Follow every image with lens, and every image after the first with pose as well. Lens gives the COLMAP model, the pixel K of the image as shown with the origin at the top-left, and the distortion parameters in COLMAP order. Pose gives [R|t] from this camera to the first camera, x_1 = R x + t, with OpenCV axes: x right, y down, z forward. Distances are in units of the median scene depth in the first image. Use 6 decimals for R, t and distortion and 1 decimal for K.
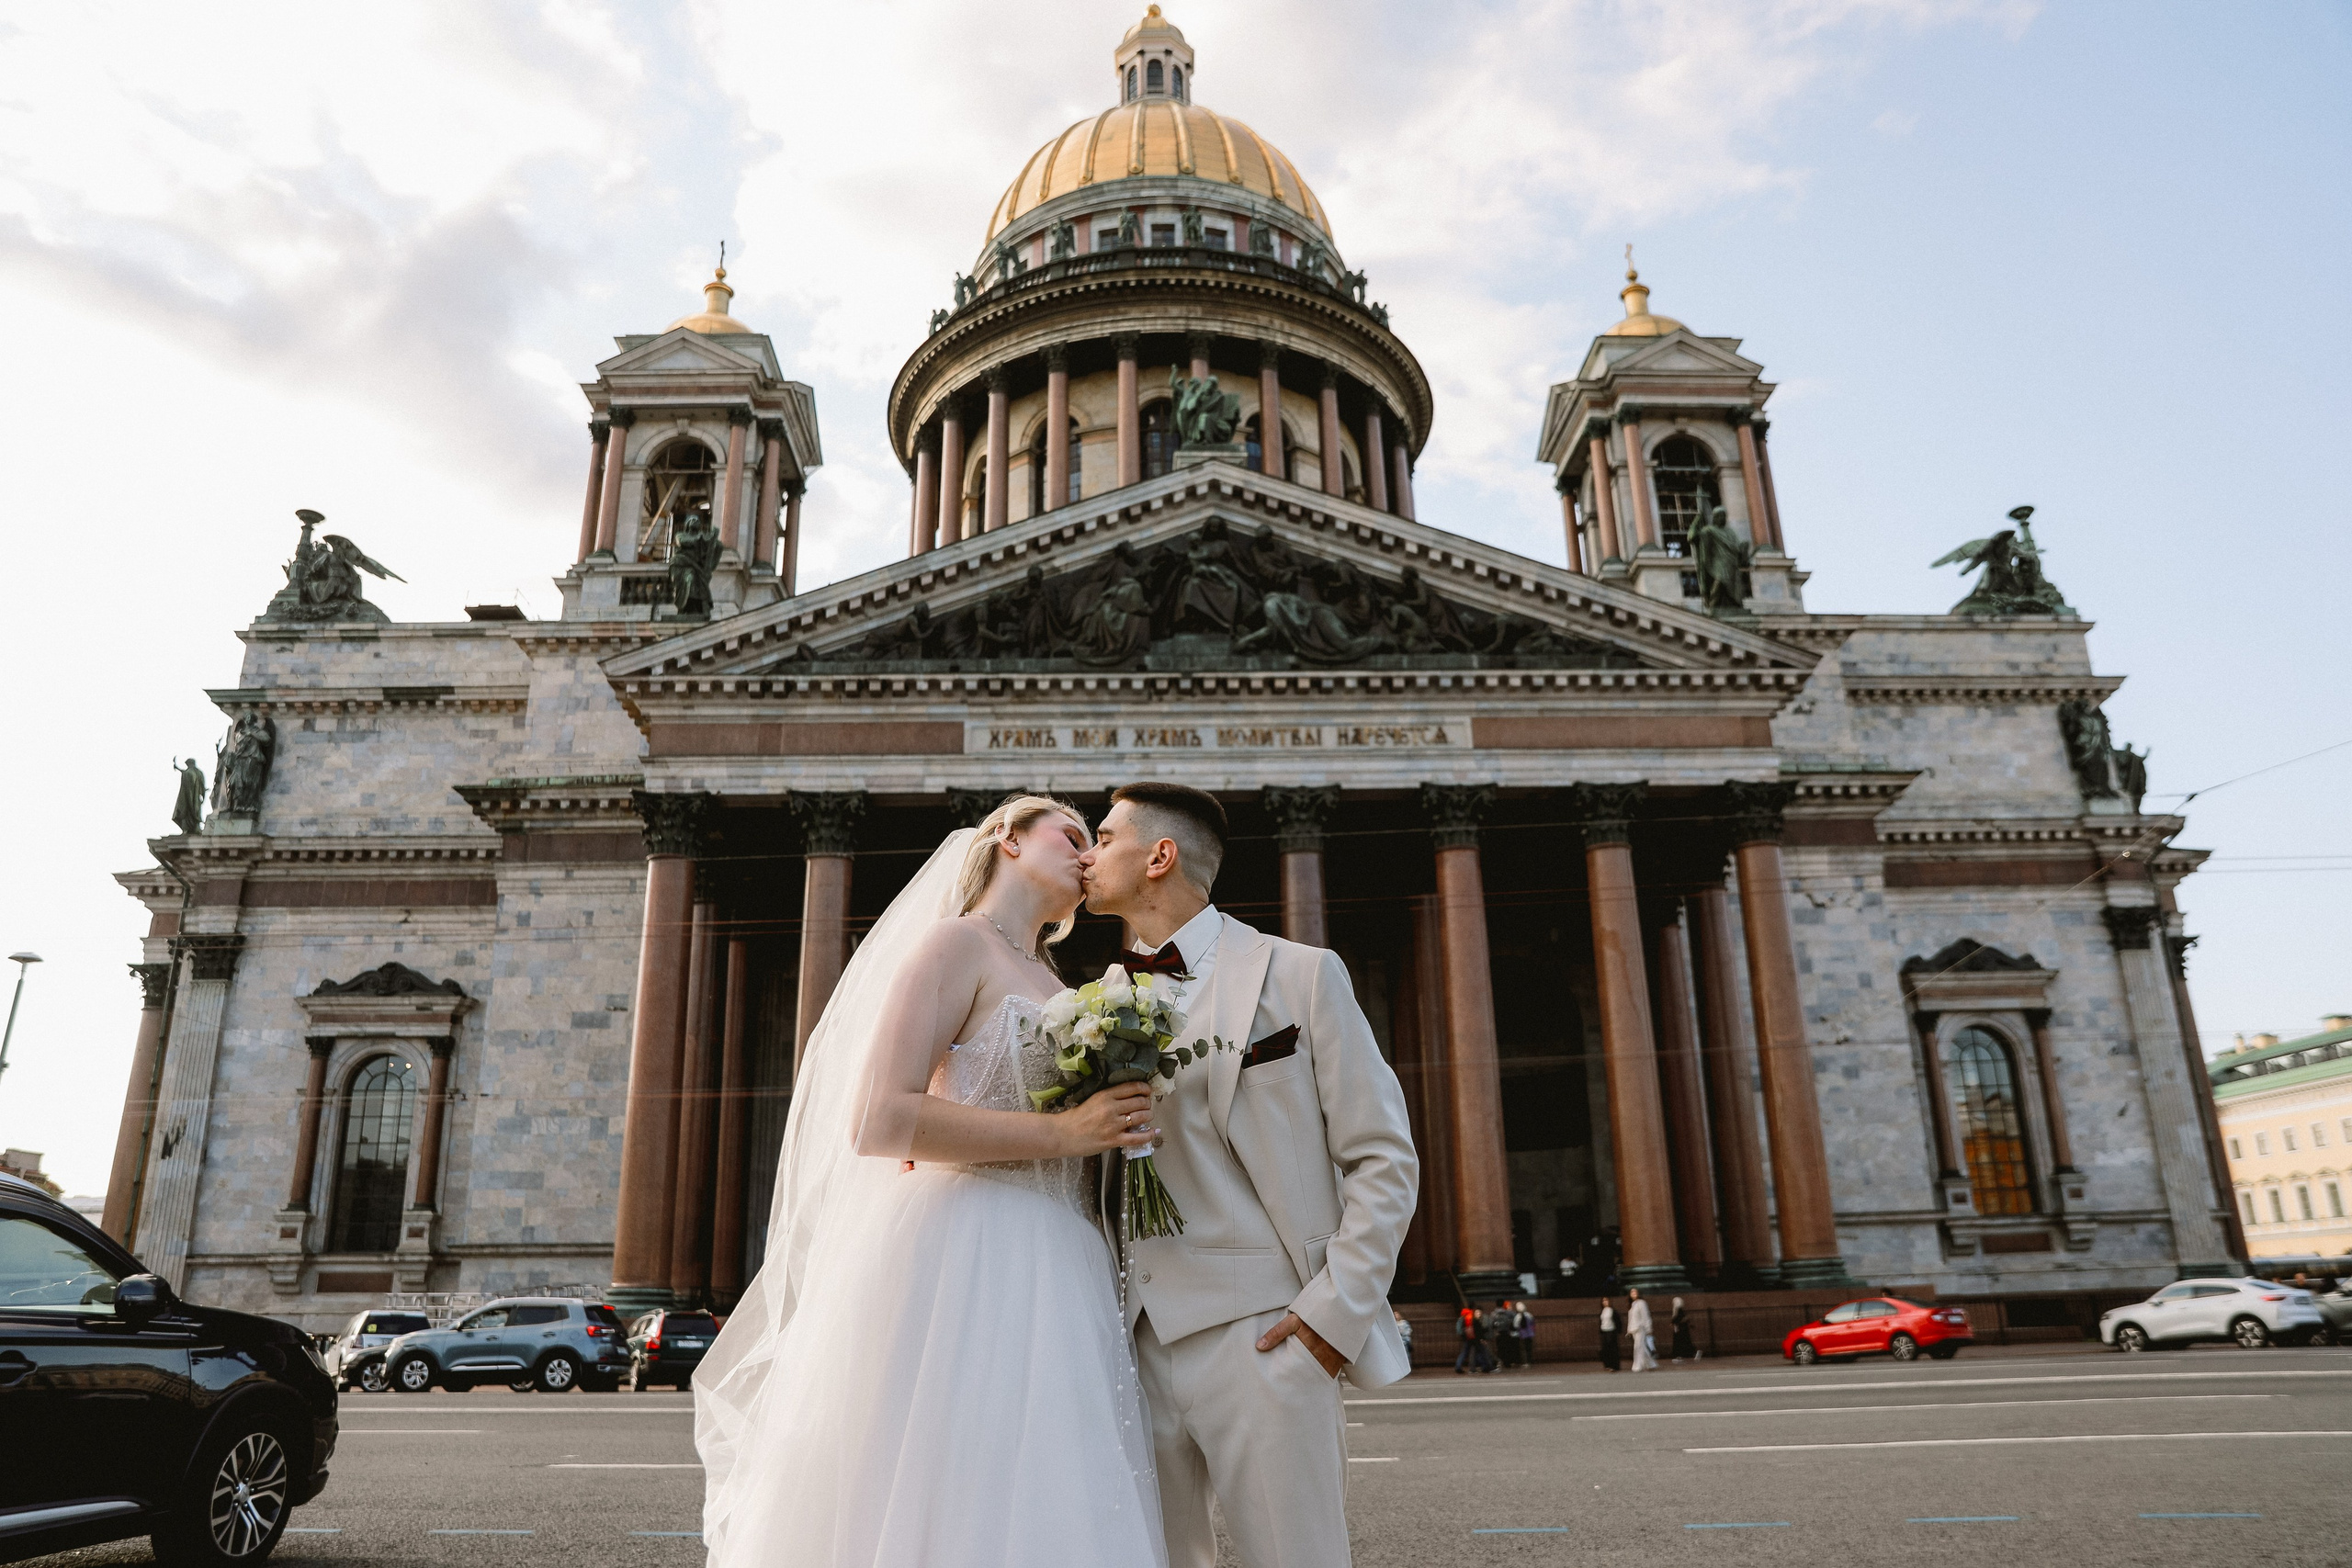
lens RADIAL K [[1619.1, 0, 1171.9], [0, 1619.1, 783.3], [0, 0, 1]] dist [-0.104379, 0.073791]
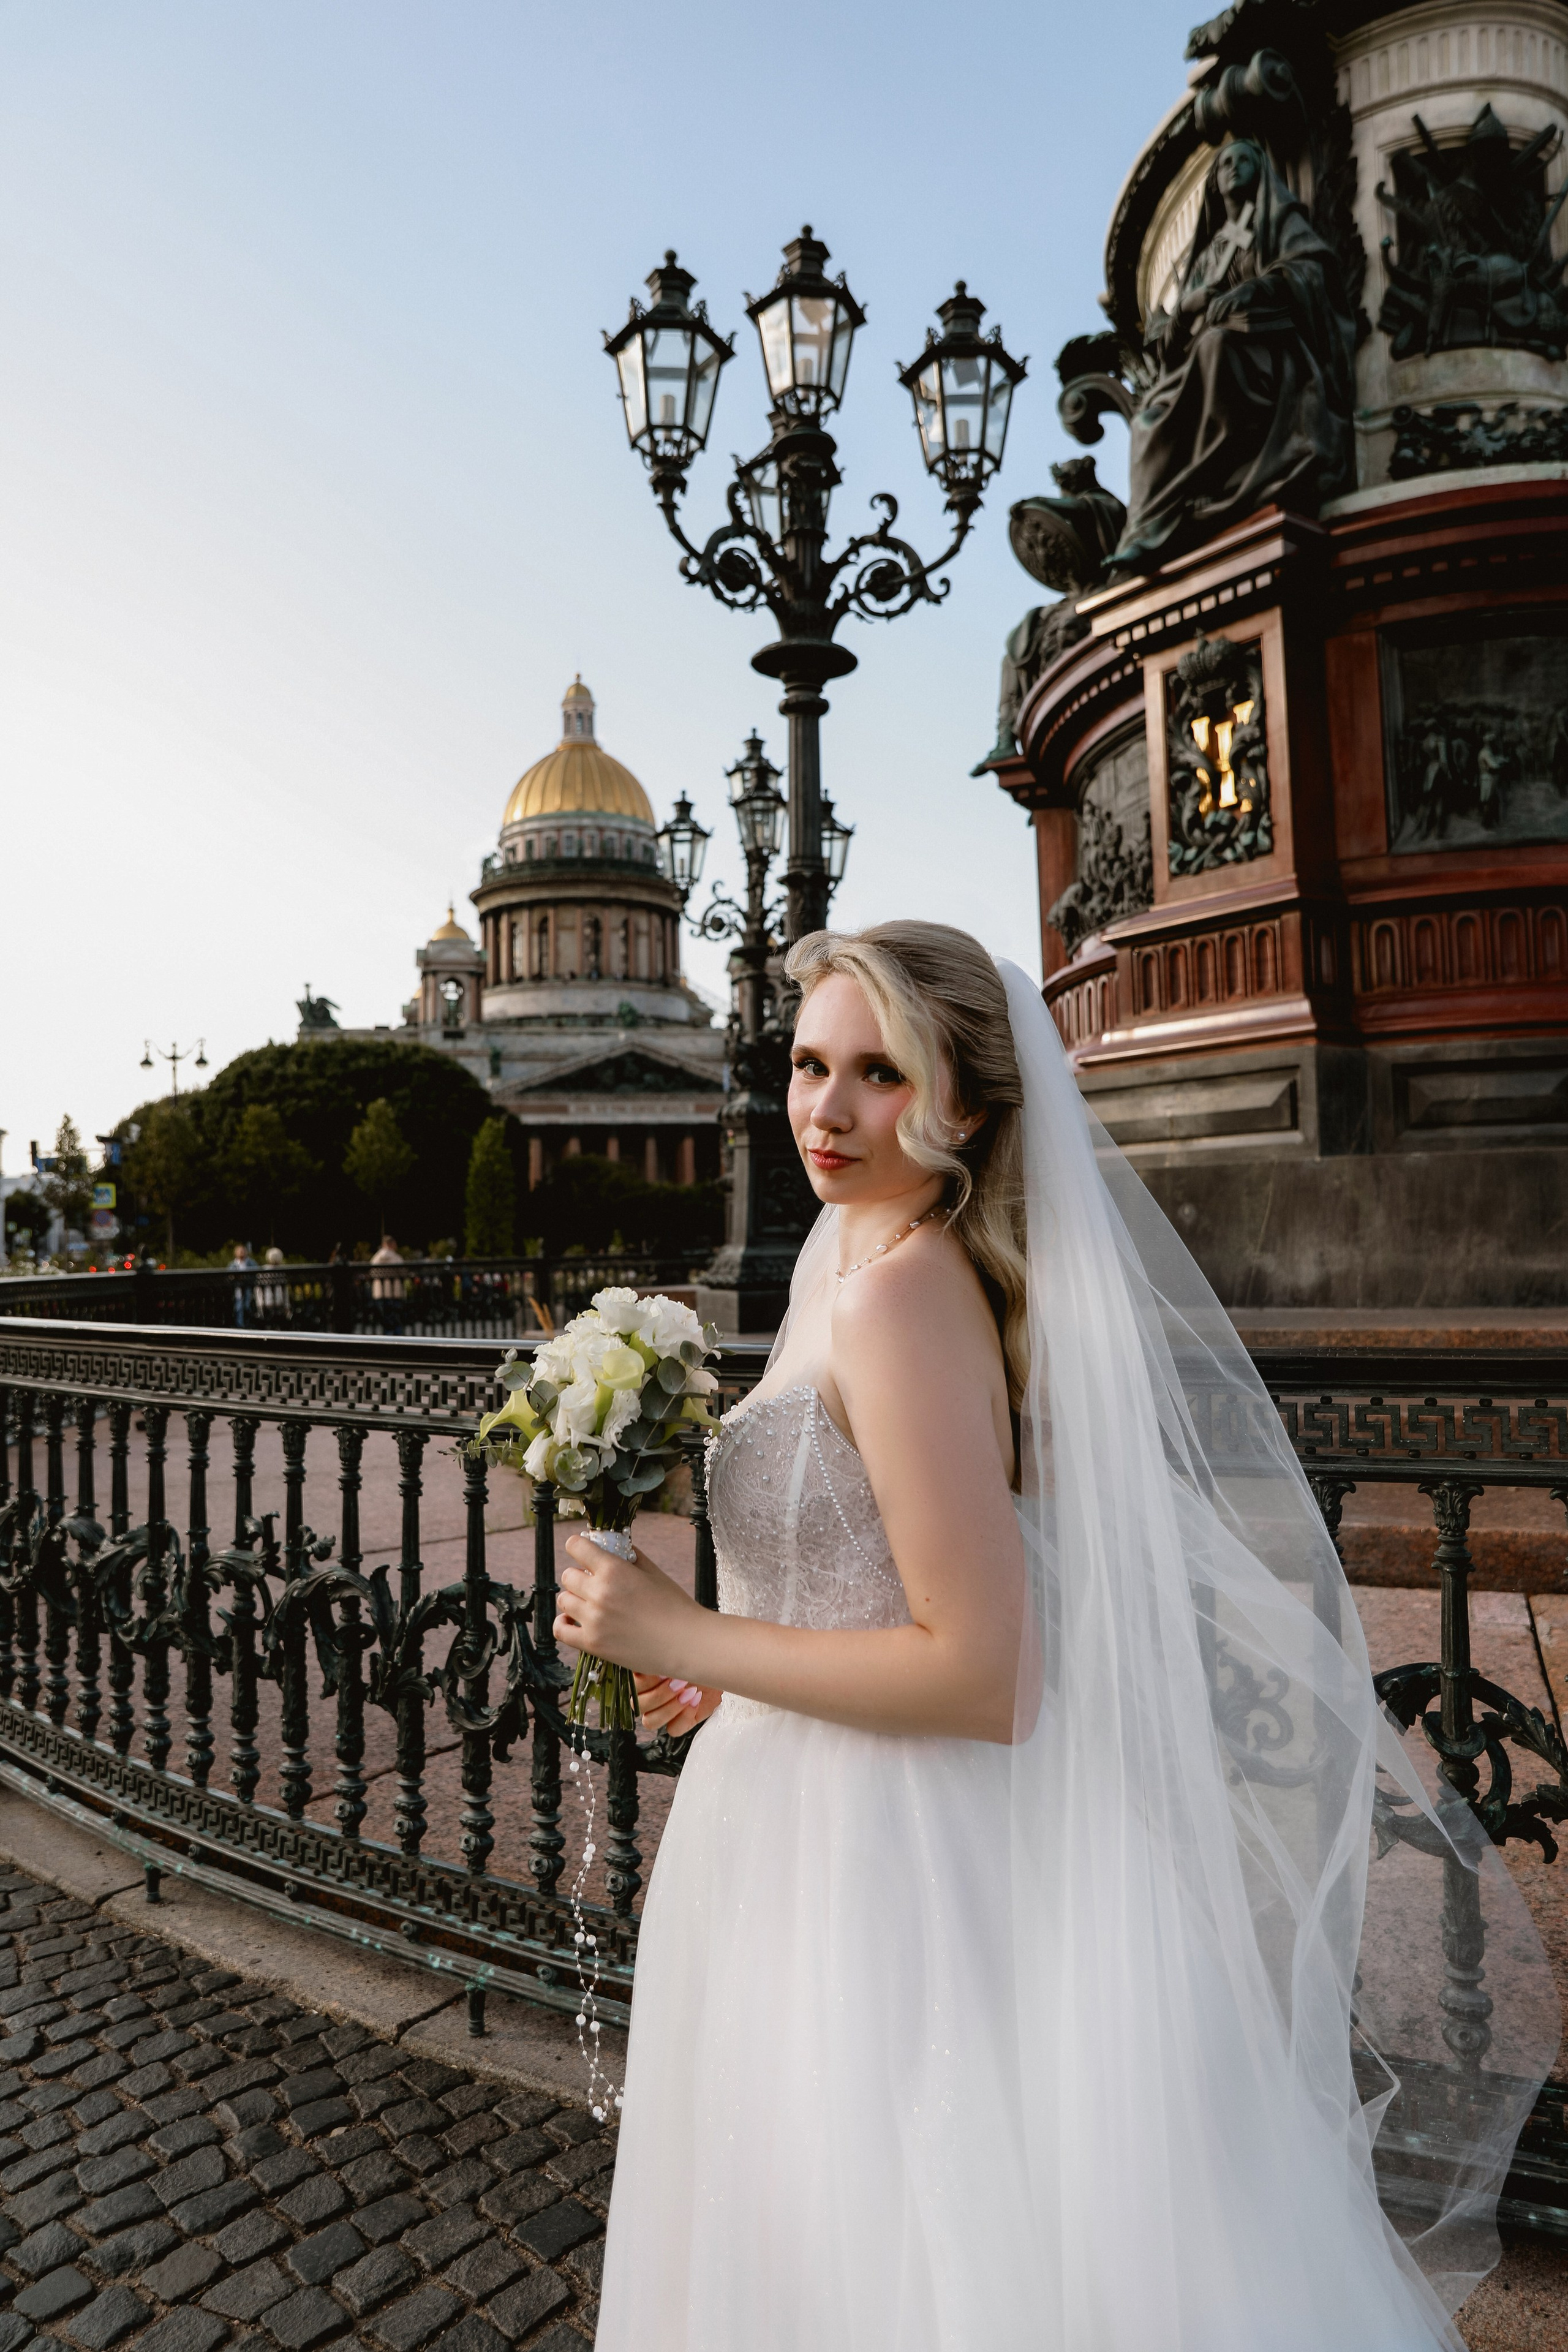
lens RADIAL K [[1619.3, 0, 788.6], [0, 1619.3, 1159.3], [0, 0, 1]] dist [-0.104379, 0.073791]
pose [[0.970985, 0.010313, 0.238918, -0.410926], [-0.074749, 0.962098, 0.262258, -0.737542], [-0.227158, -0.272508, 0.934954, -2.142716]]
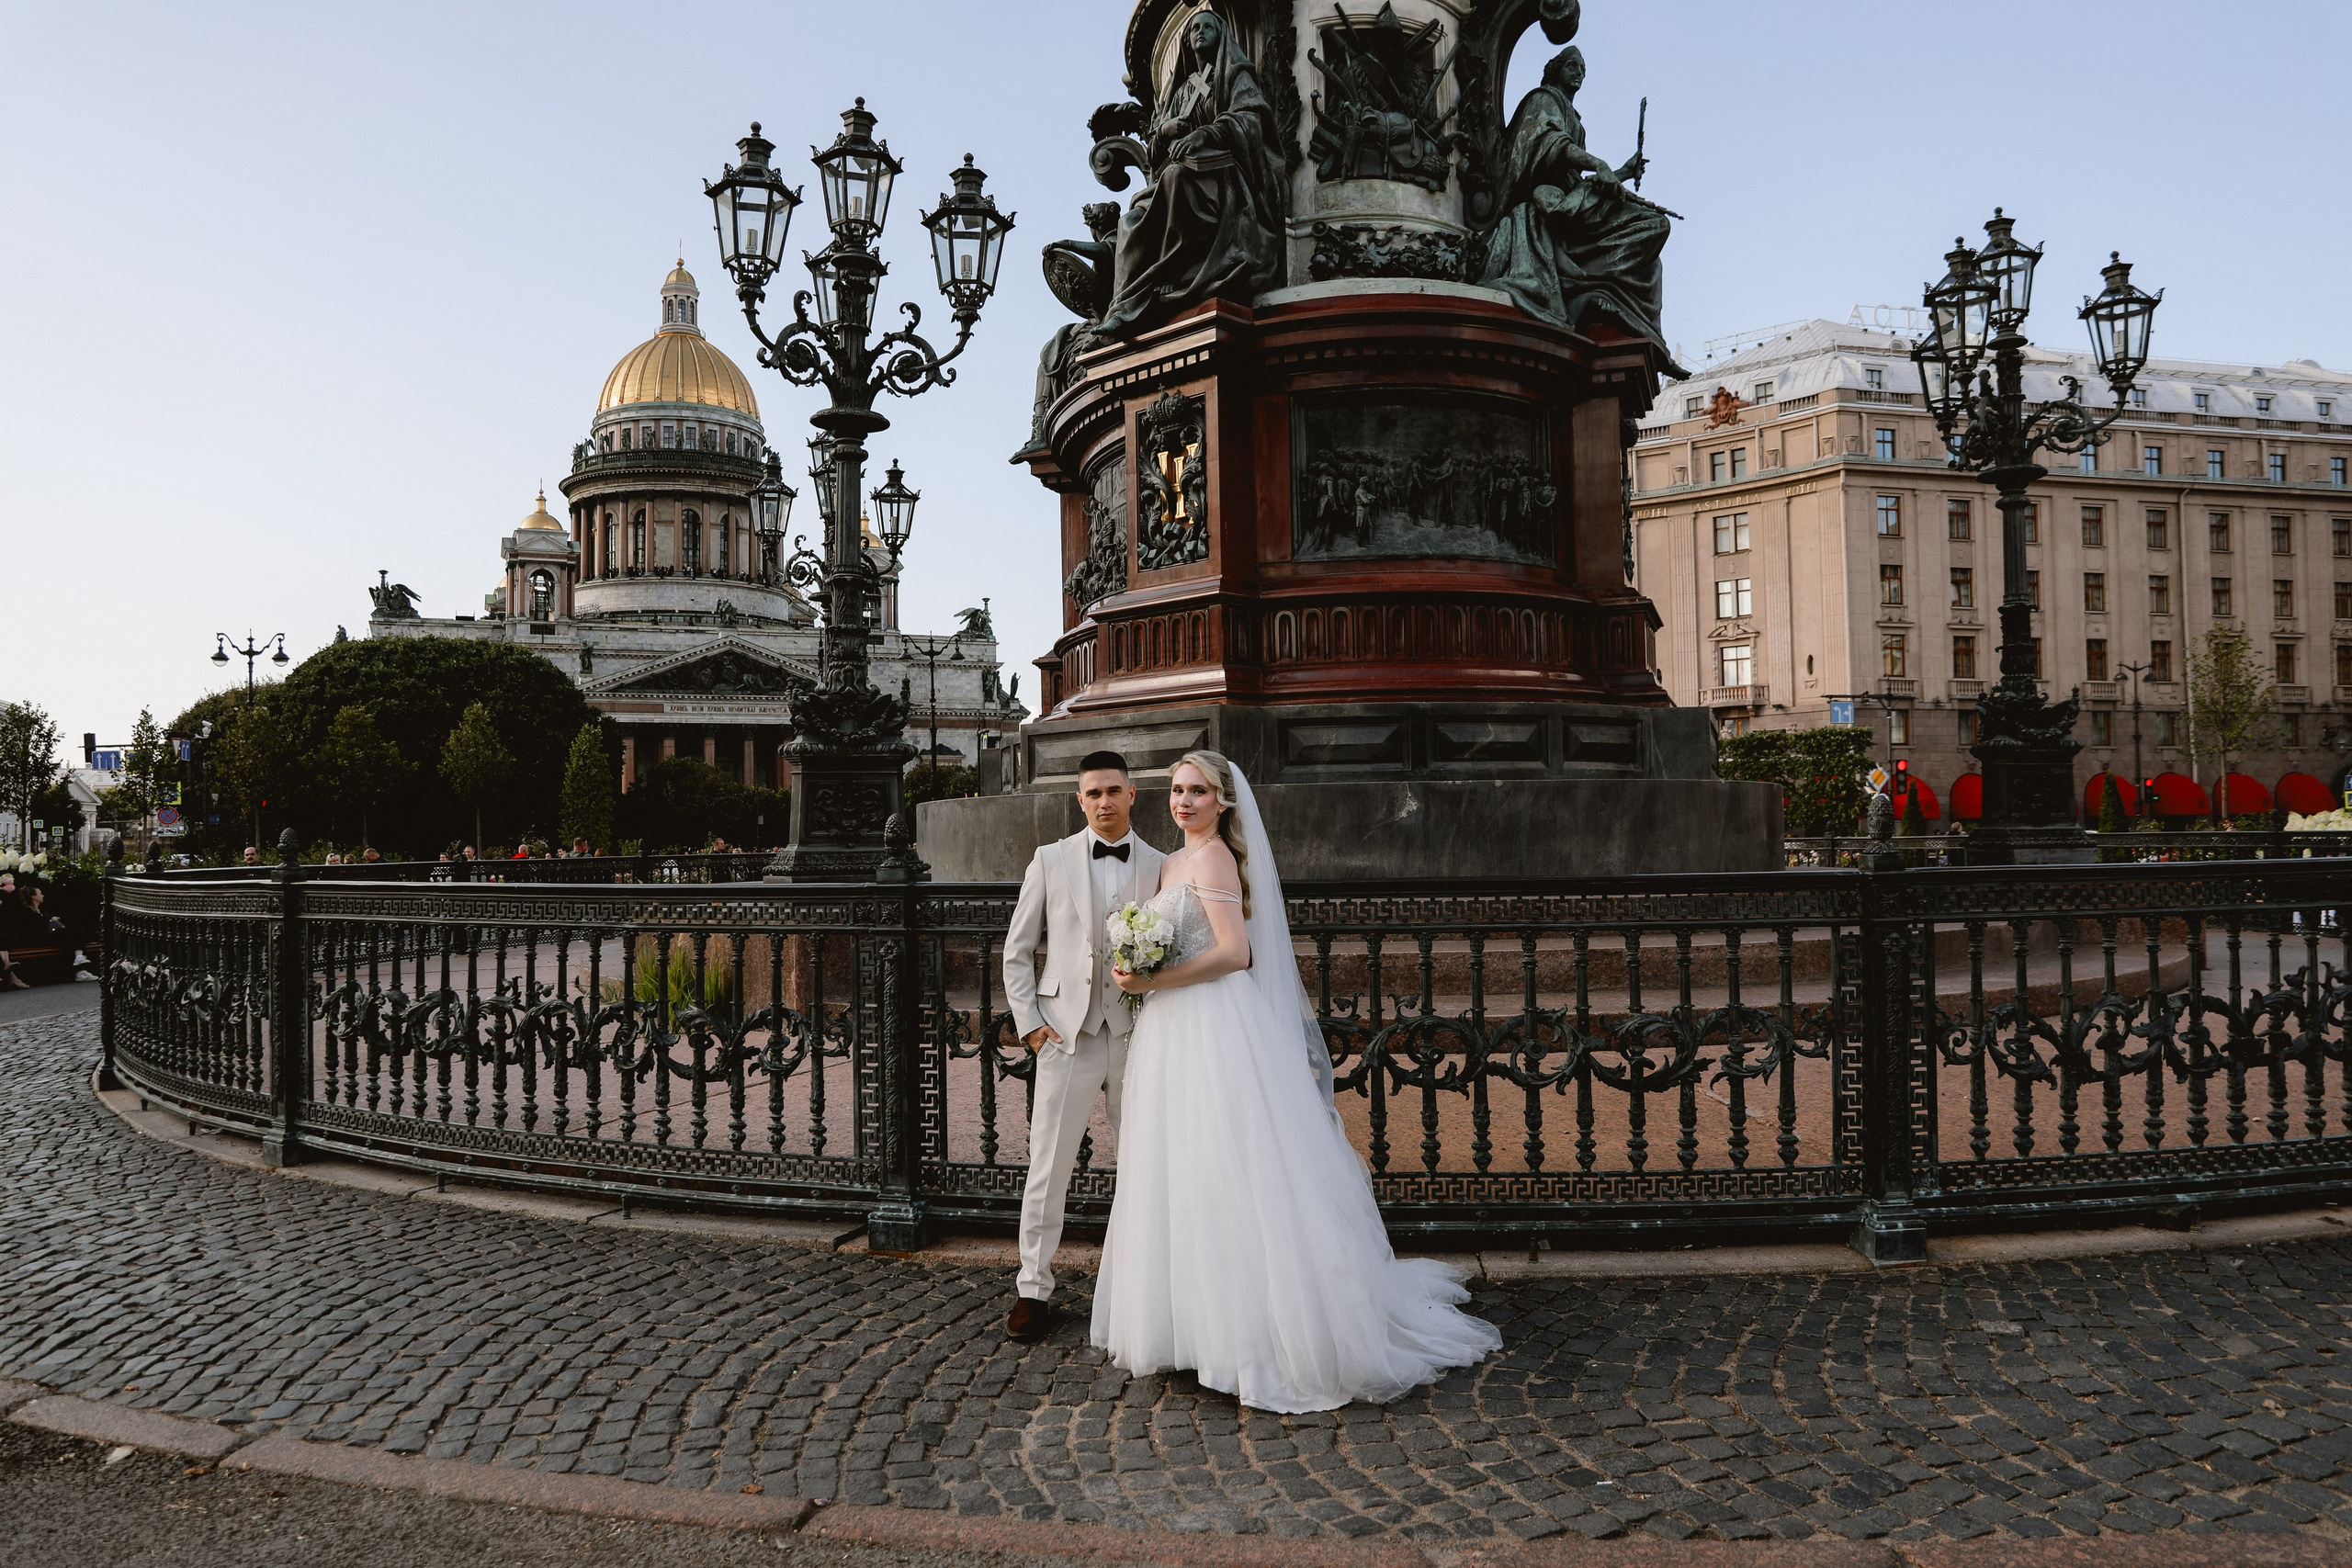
lens RADIAL K [[1619.1, 0, 1179.1], [0, 1619.1, 788.7], [0, 0, 1]] dist [-0.104379, 0.073791]
pose [[0.913697, 0.018312, 0.405983, -0.414497], [-0.134046, 0.956658, 0.258530, -0.746753], [-0.383652, -0.290639, 0.876550, -2.170569]]
